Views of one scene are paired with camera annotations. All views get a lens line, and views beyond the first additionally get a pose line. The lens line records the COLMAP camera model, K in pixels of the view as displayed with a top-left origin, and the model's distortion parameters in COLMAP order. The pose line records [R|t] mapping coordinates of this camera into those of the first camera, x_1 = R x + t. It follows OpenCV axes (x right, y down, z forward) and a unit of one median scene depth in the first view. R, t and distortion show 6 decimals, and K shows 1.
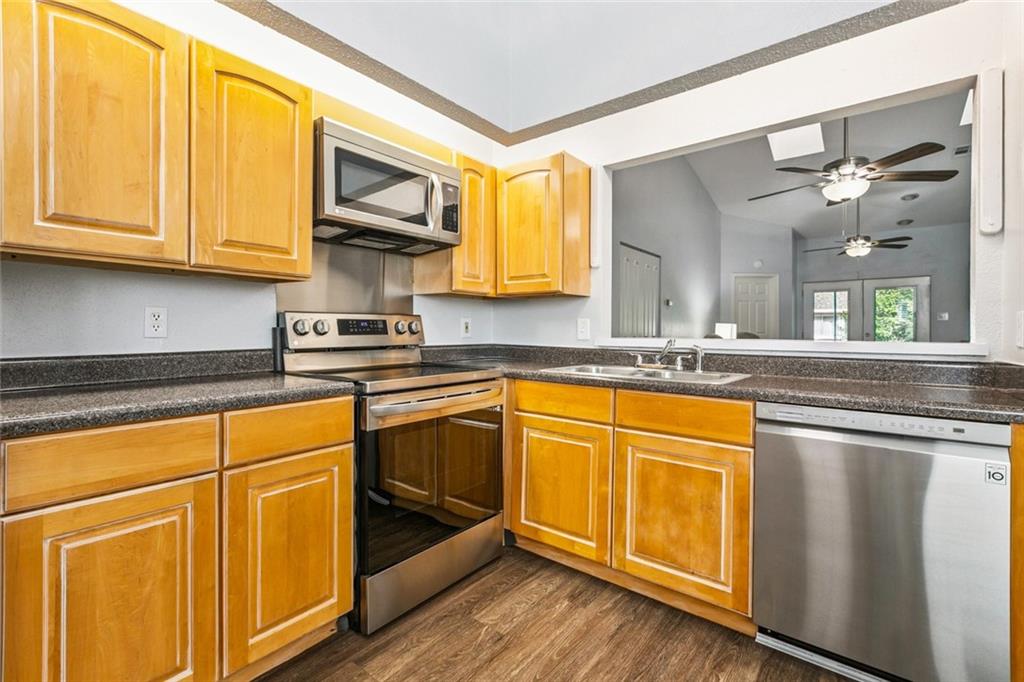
lens RADIAL K [[461.3, 0, 505.6], [0, 461.3, 329.7], [0, 0, 1]] dist [0.000023, -0.000044]
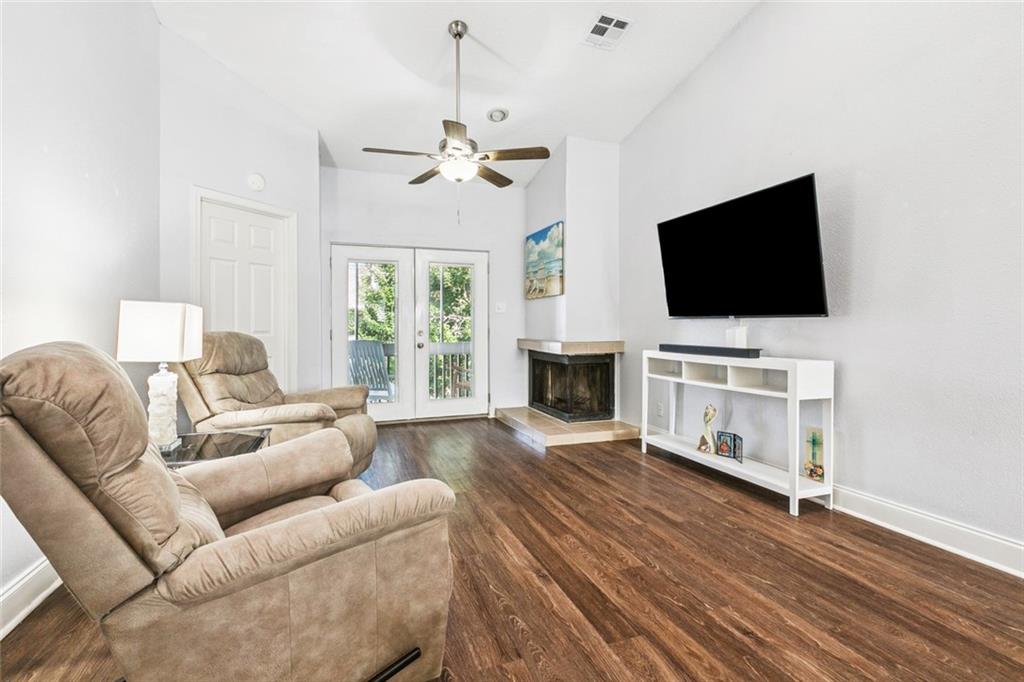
lens RADIAL K [[472.1, 0, 513.7], [0, 472.1, 325.1], [0, 0, 1]] dist [-0.000569, -0.000253]
pose [[0.508816, 0.000868, 0.860875, 0.300539], [0.006025, 0.999971, -0.004569, 0.002613], [-0.860854, 0.007512, 0.508796, 0.592613]]
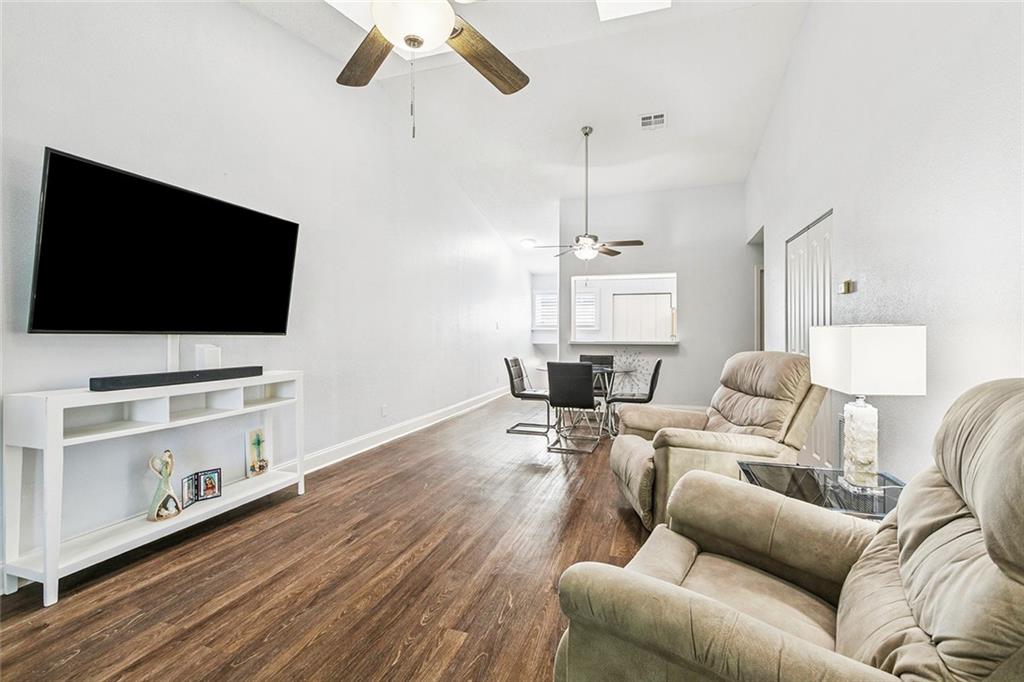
lens RADIAL K [[461.3, 0, 505.6], [0, 461.3, 329.7], [0, 0, 1]] dist [0.000023, -0.000044]
pose [[-0.938522, -0.004024, -0.345196, 0.689838], [-0.003450, 0.999991, -0.002278, -0.009034], [0.345202, -0.000947, -0.938528, 1.073496]]
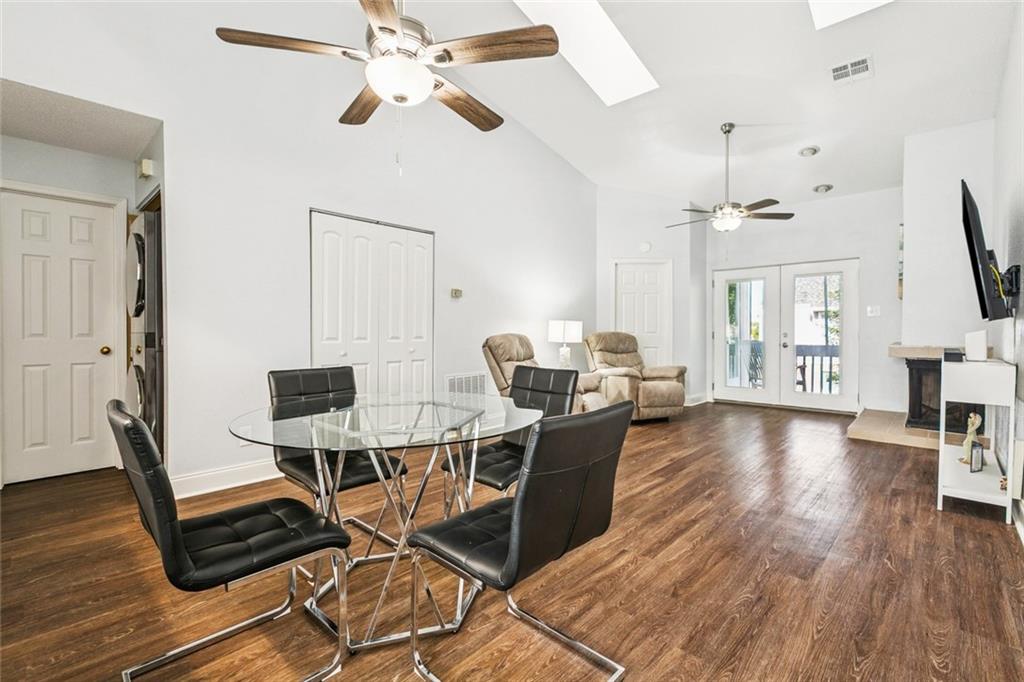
lens RADIAL K [[461.3, 0, 505.6], [0, 461.3, 329.7], [0, 0, 1]] dist [0.000023, -0.000044]
pose [[0.996791, 0.000210, -0.080042, 0.401741], [-0.000488, 0.999994, -0.003456, 0.004196], [0.080041, 0.003484, 0.996786, 0.194814]]
